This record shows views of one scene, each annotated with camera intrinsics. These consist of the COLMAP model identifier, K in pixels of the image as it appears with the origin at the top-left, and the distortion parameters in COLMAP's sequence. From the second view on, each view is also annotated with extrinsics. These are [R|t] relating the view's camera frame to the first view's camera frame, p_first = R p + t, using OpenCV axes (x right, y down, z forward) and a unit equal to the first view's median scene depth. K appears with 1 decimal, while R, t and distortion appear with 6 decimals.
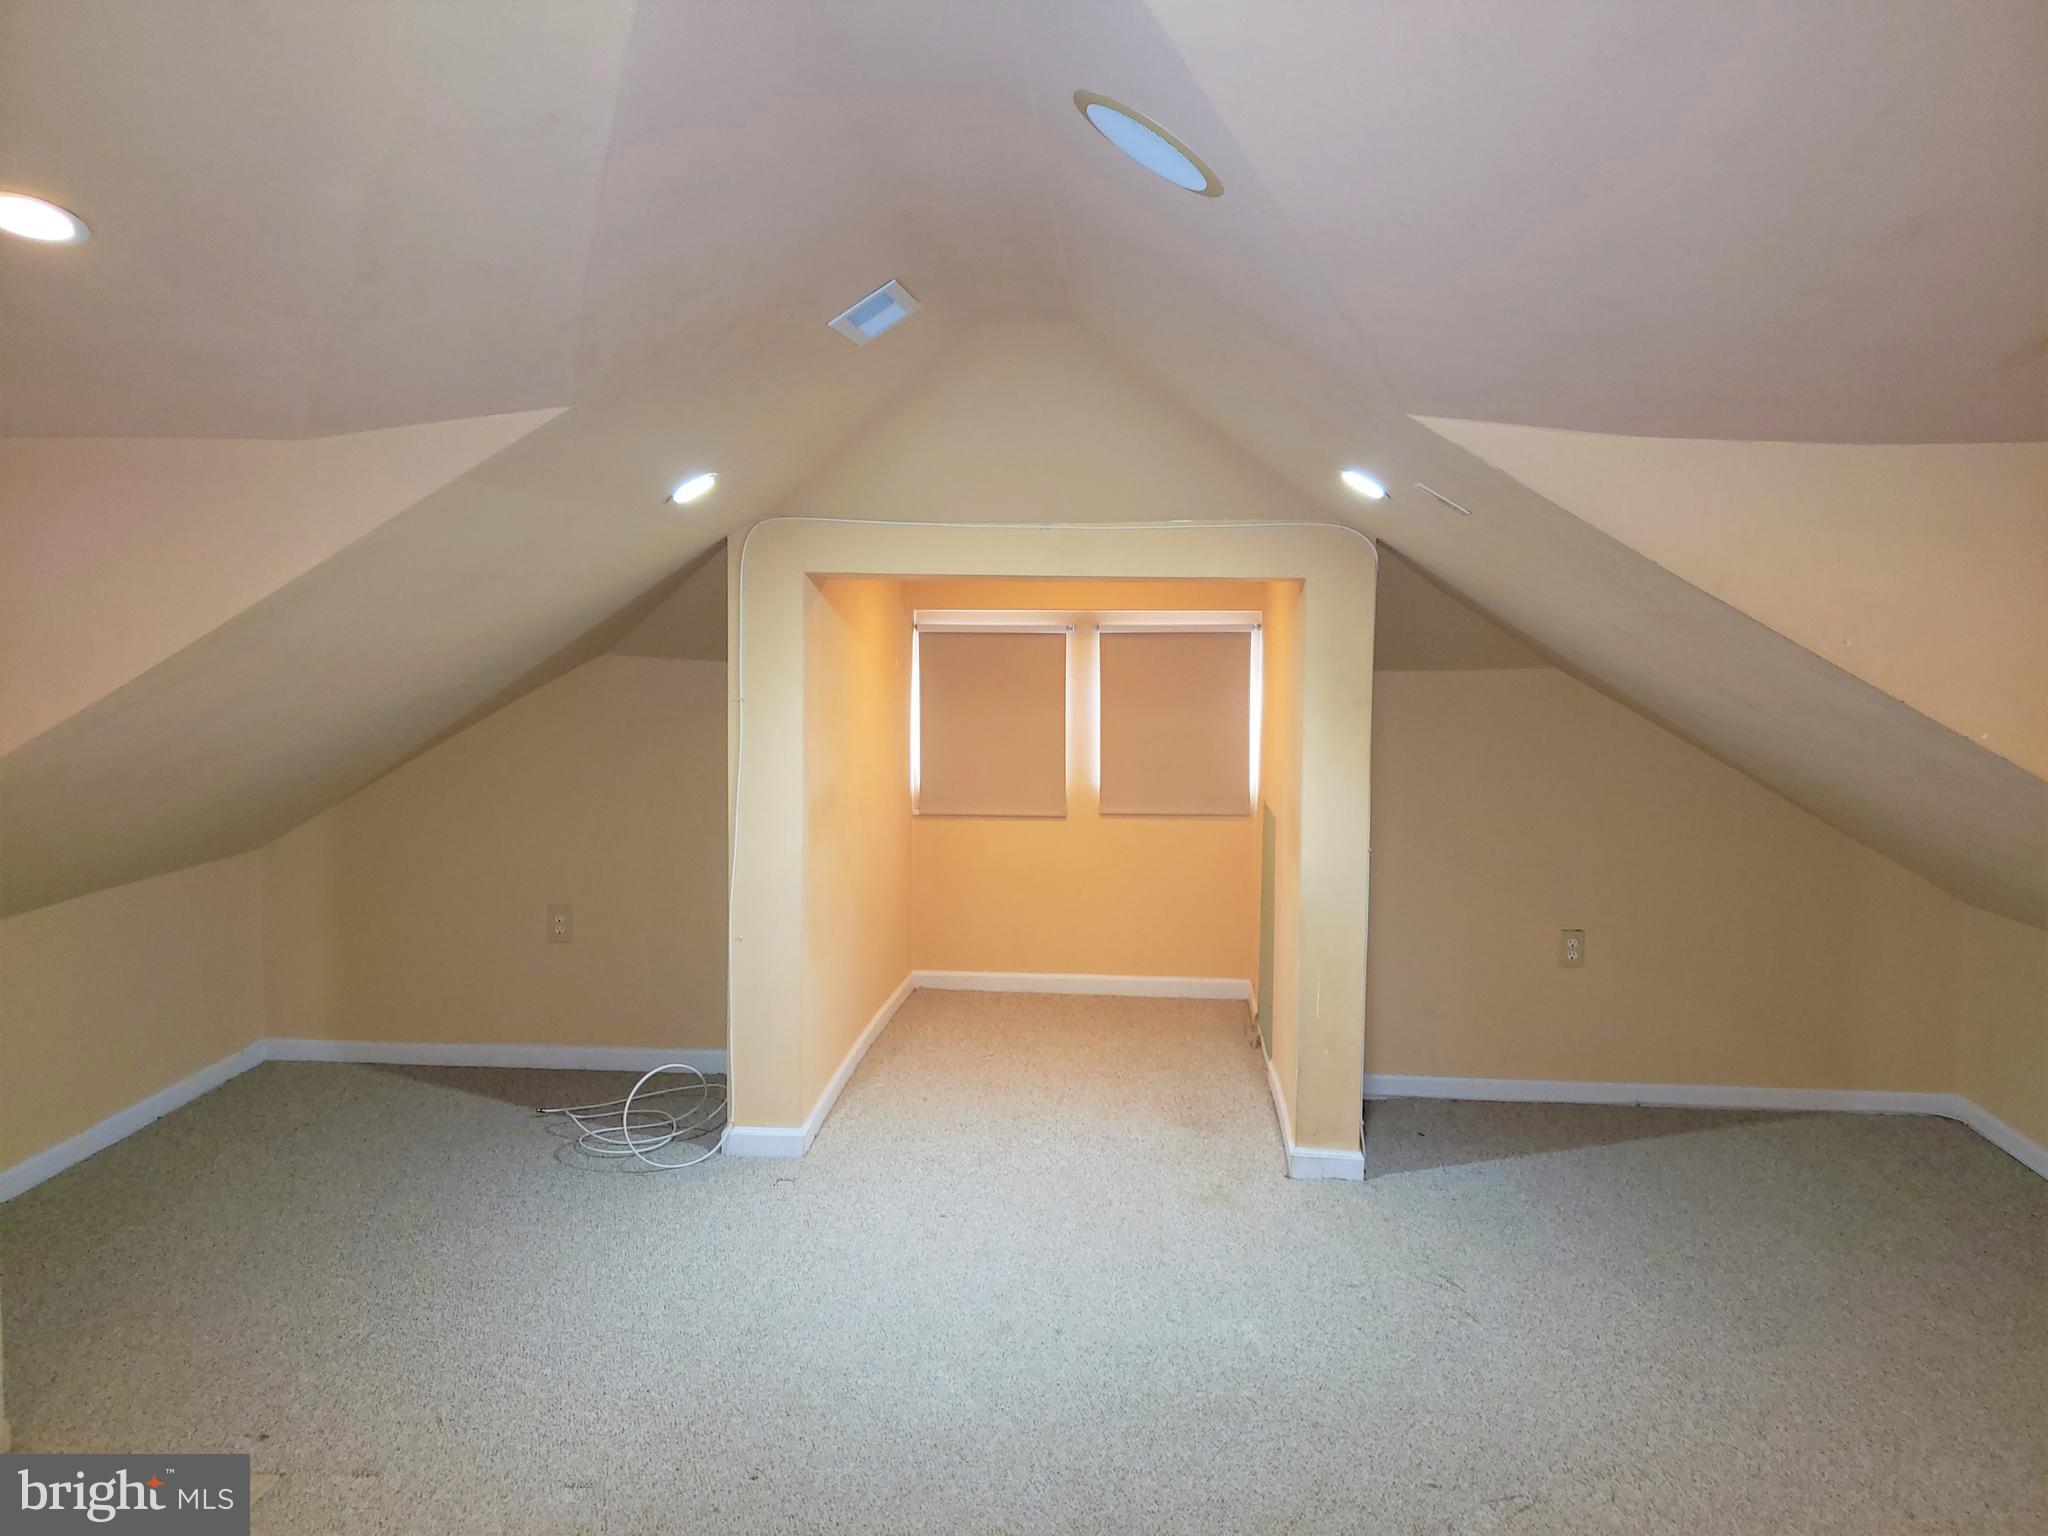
lens RADIAL K [[1604.3, 0, 1024.0], [0, 1604.3, 768.0], [0, 0, 1]] dist [0.002142, 0.003529]
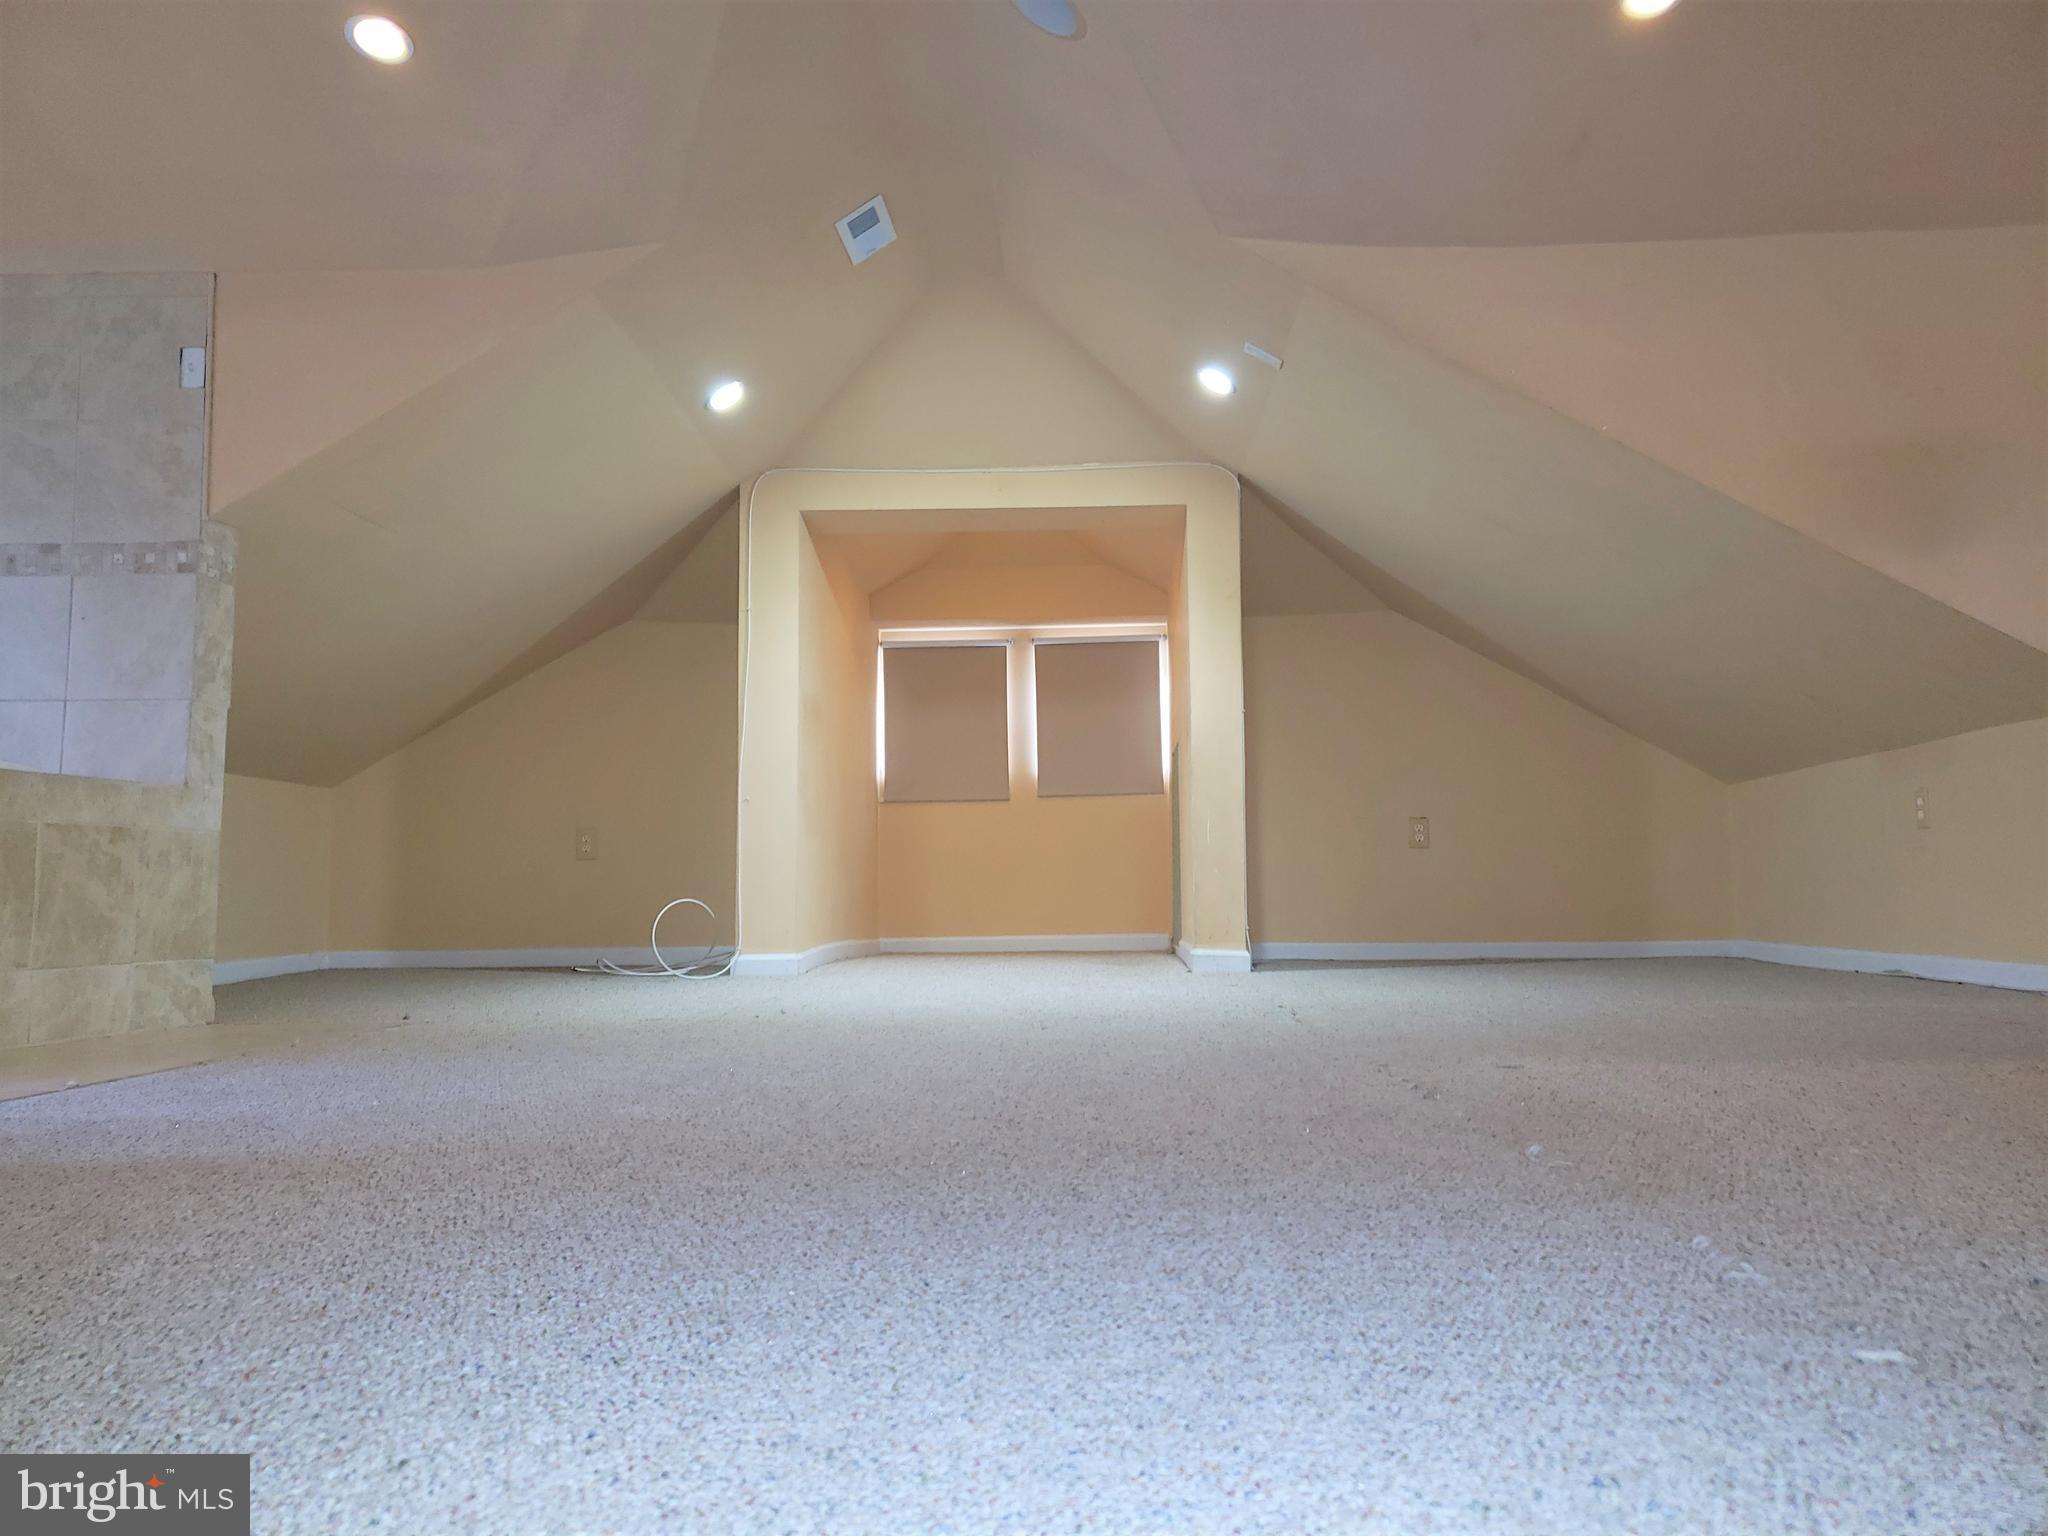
lens RADIAL K [[1582.0, 0, 1024.0], [0, 1582.0, 768.0], [0, 0, 1]] dist [0.017382, 0.004716]
pose [[0.999298, -0.014227, 0.034670, -0.003246], [0.019616, 0.986852, -0.160432, 0.231680], [-0.031932, 0.160999, 0.986438, -0.181852]]
